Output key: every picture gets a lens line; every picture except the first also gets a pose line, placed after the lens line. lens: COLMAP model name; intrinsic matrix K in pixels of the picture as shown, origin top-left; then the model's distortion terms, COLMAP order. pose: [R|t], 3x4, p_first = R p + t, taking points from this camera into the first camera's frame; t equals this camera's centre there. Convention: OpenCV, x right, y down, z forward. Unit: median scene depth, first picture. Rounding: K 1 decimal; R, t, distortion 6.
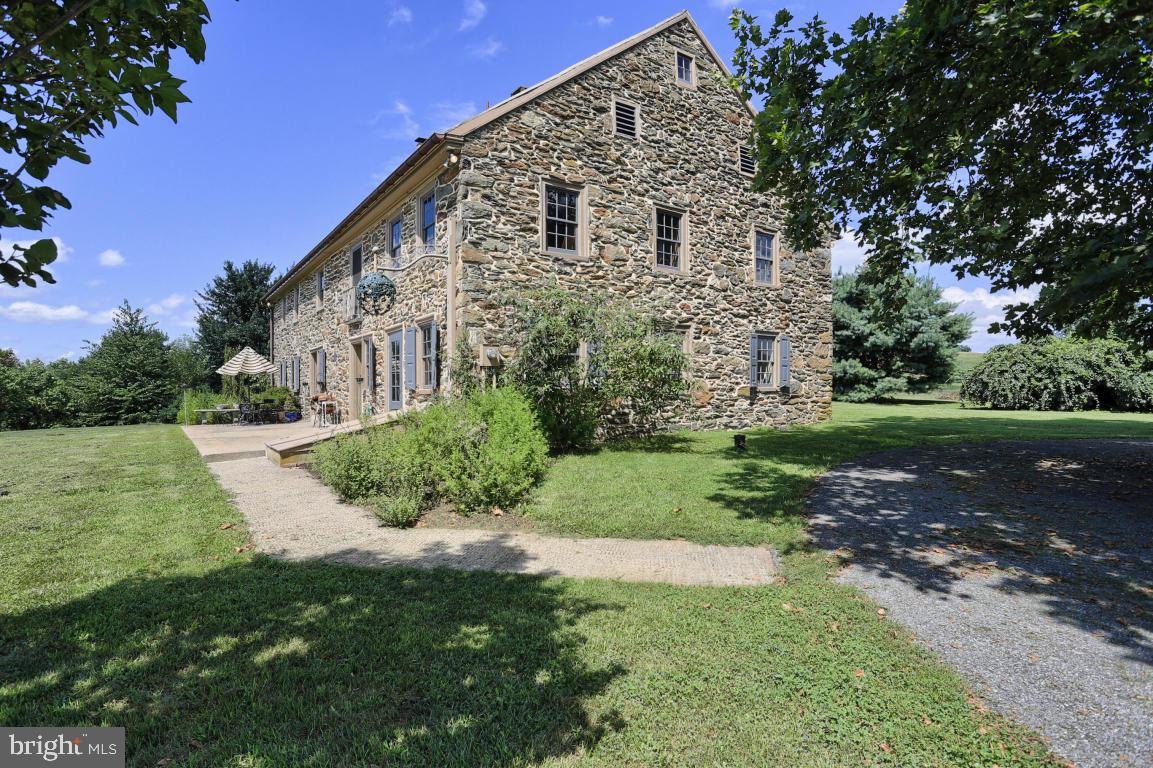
lens RADIAL K [[649.6, 0, 581.4], [0, 649.6, 380.6], [0, 0, 1]] dist [-0.004703, -0.000476]
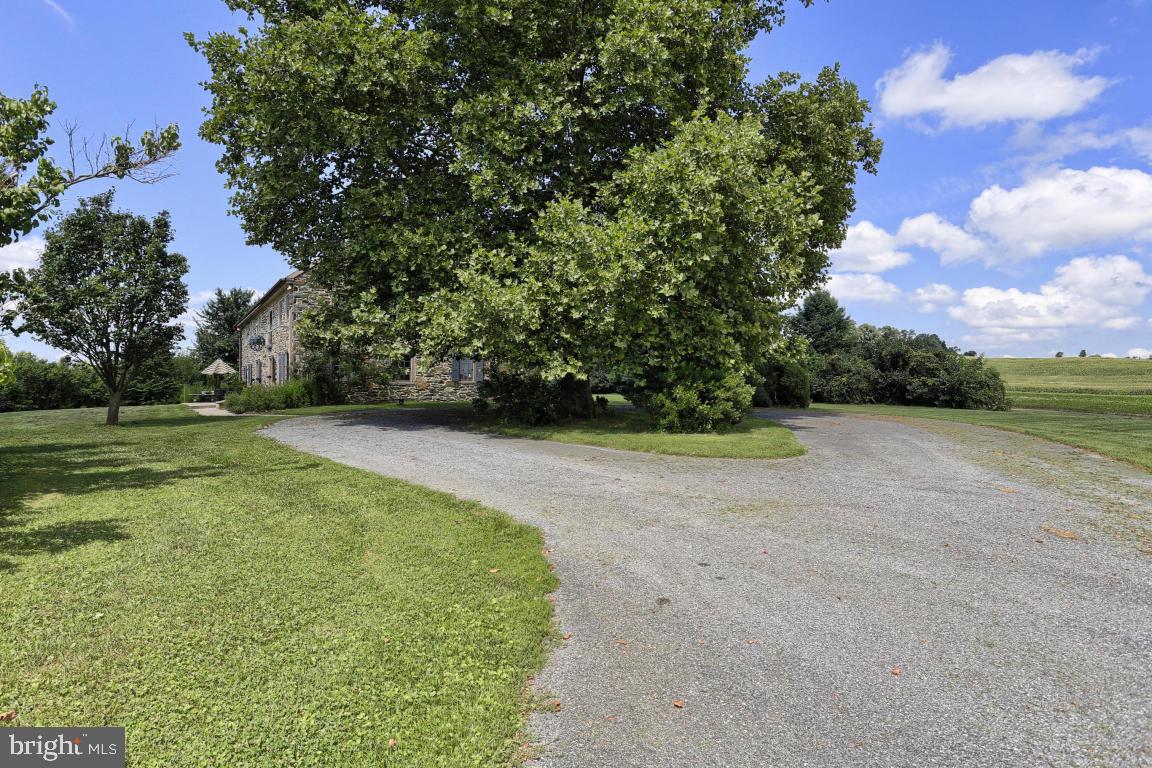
lens RADIAL K [[649.0, 0, 573.0], [0, 649.0, 384.7], [0, 0, 1]] dist [-0.004703, -0.000476]
pose [[0.999902, 0.003363, -0.013572, 0.220248], [-0.003291, 0.999981, 0.005295, 0.003116], [0.013589, -0.005250, 0.999894, -0.350344]]
